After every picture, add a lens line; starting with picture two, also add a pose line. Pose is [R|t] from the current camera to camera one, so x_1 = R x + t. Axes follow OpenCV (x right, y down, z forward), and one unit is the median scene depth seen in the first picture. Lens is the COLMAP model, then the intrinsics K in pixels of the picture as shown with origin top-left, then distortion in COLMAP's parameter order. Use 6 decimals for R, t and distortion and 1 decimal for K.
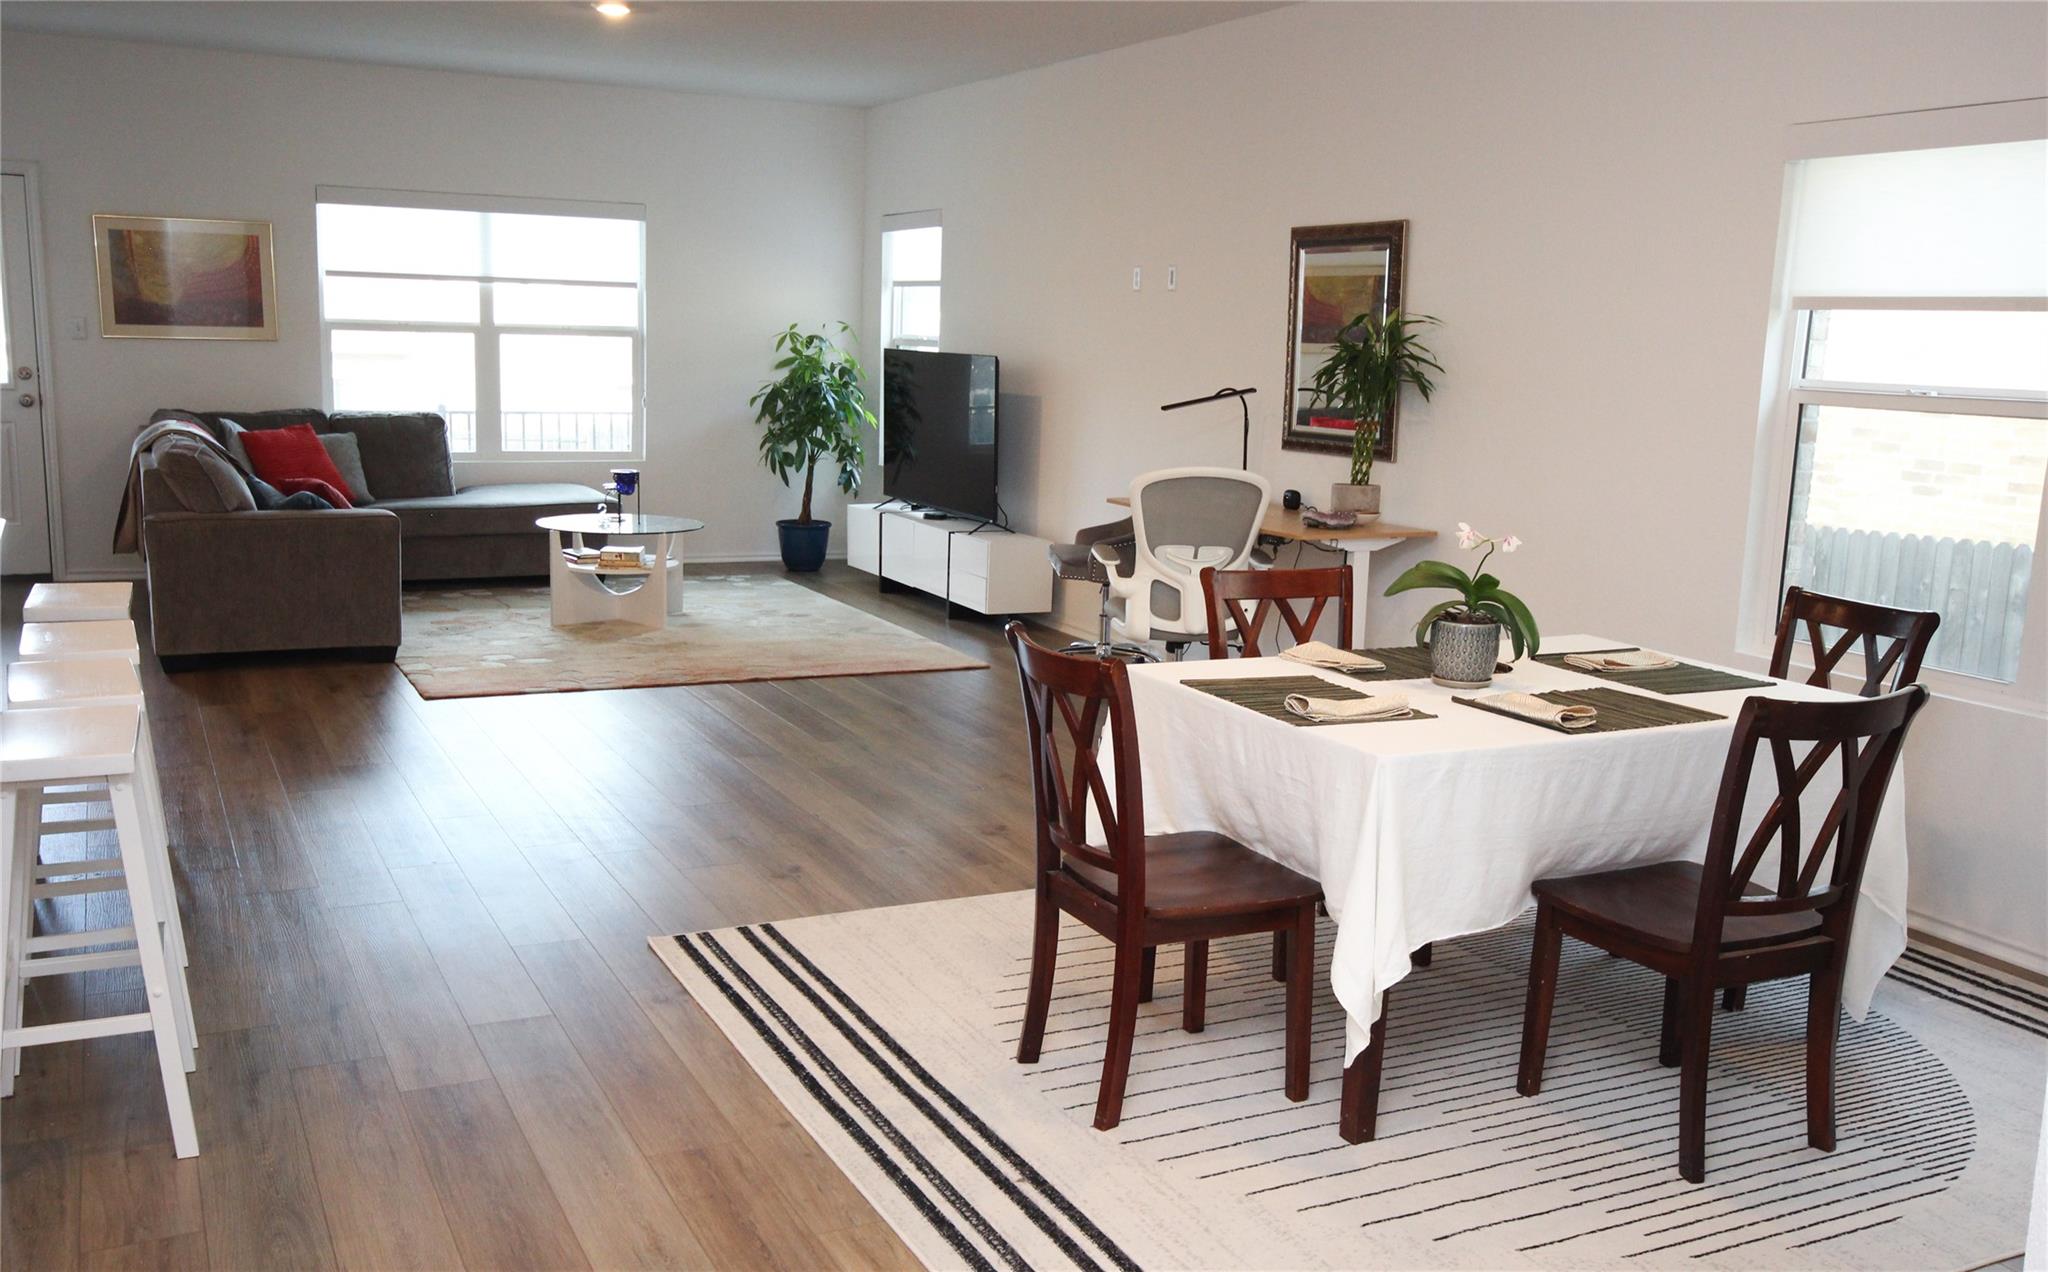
lens RADIAL K [[1750.2, 0, 1021.2], [0, 1750.2, 626.5], [0, 0, 1]] dist [-0.010313, 0.018676]
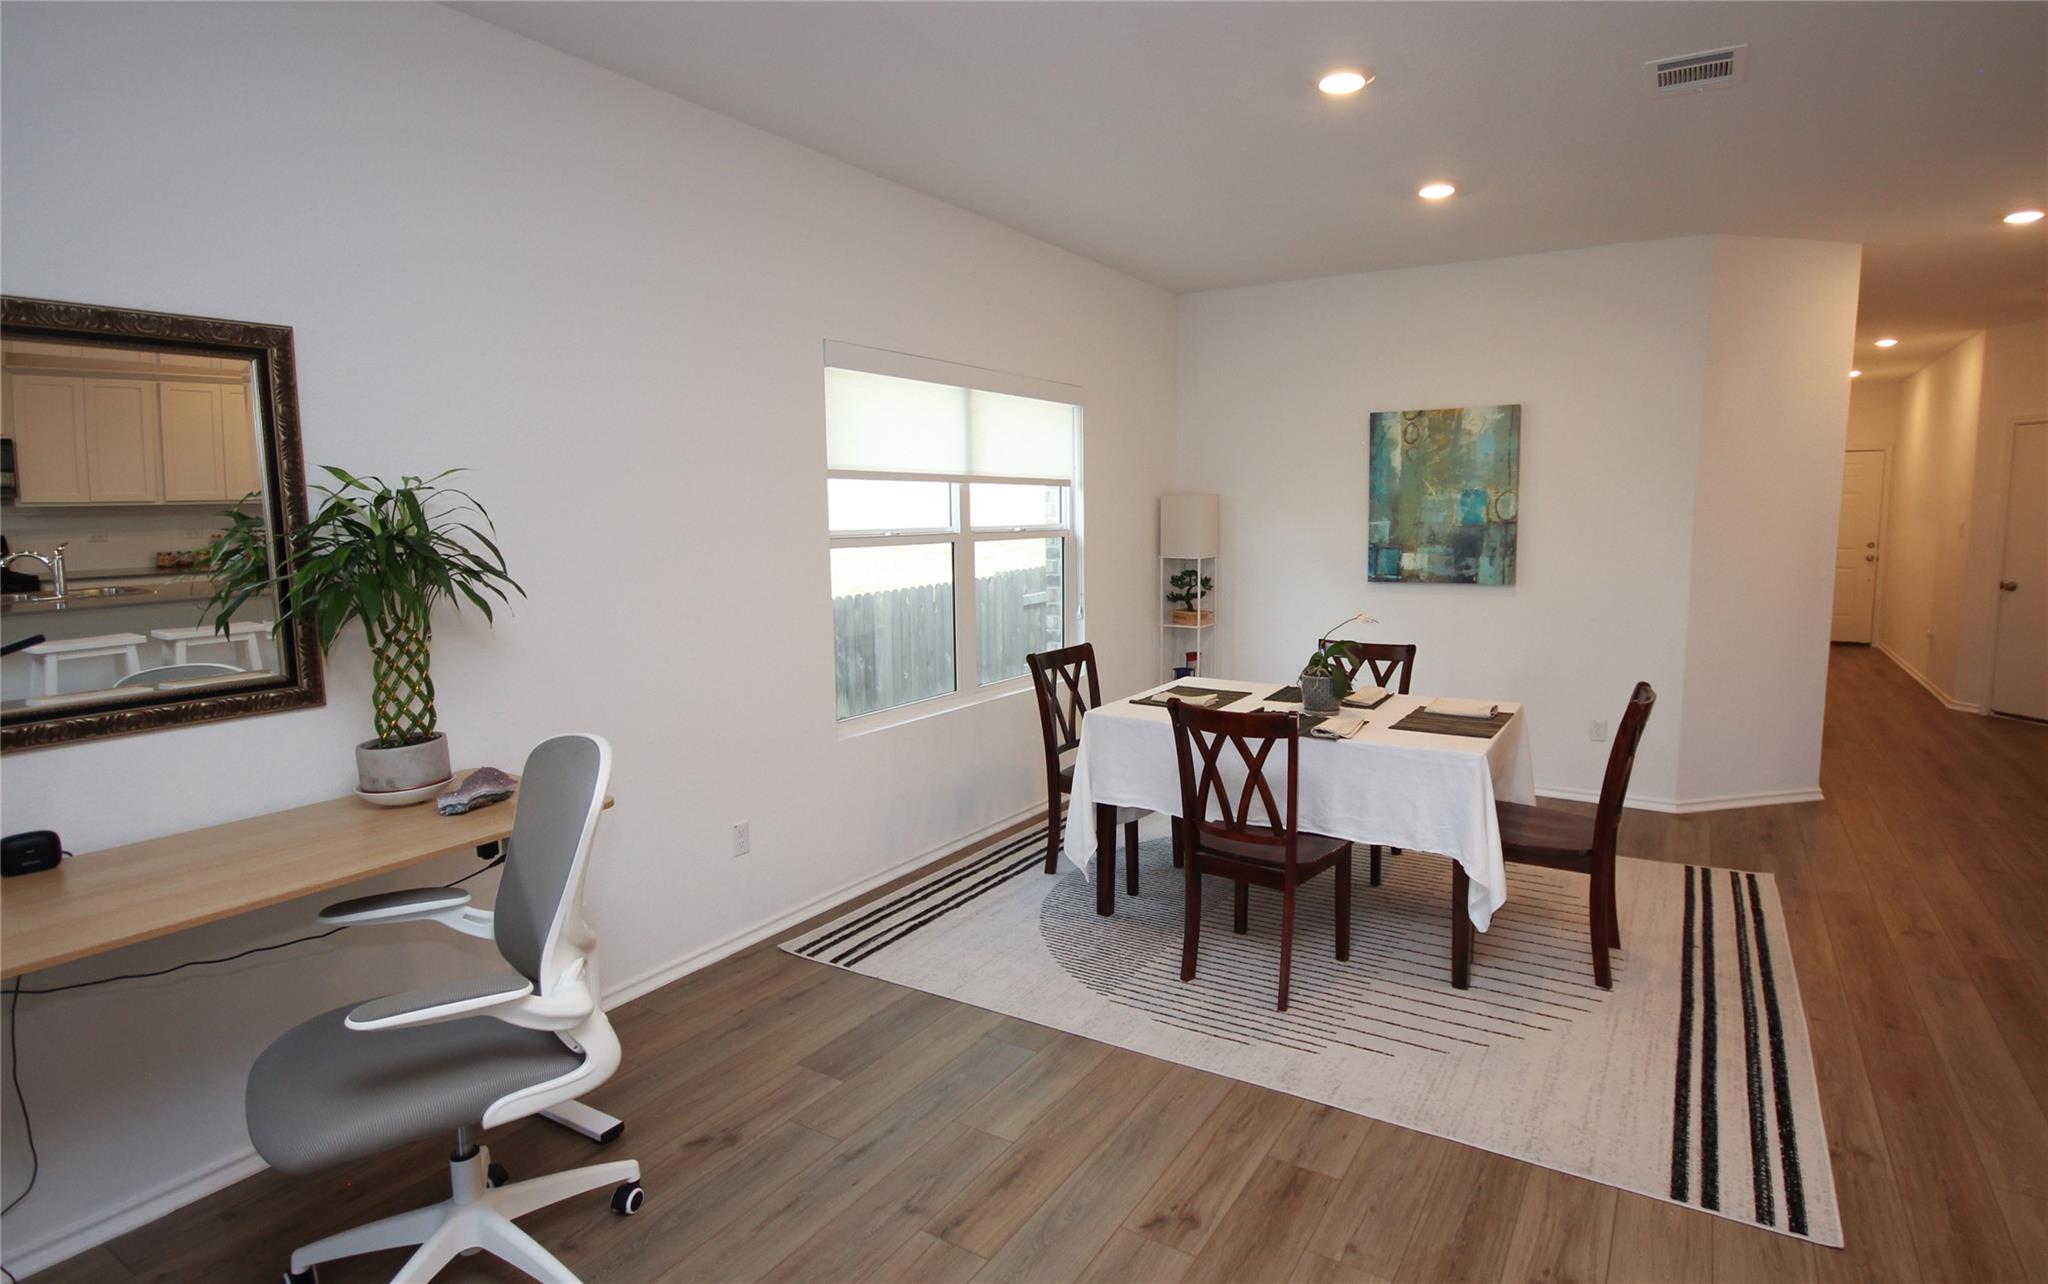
lens RADIAL K [[1082.6, 0, 1032.6], [0, 1082.6, 637.1], [0, 0, 1]] dist [-0.005709, -0.001277]
pose [[-0.533385, -0.132177, 0.835482, -0.433387], [0.128265, 0.963656, 0.234341, -0.300087], [-0.836091, 0.232157, -0.497046, 1.644685]]
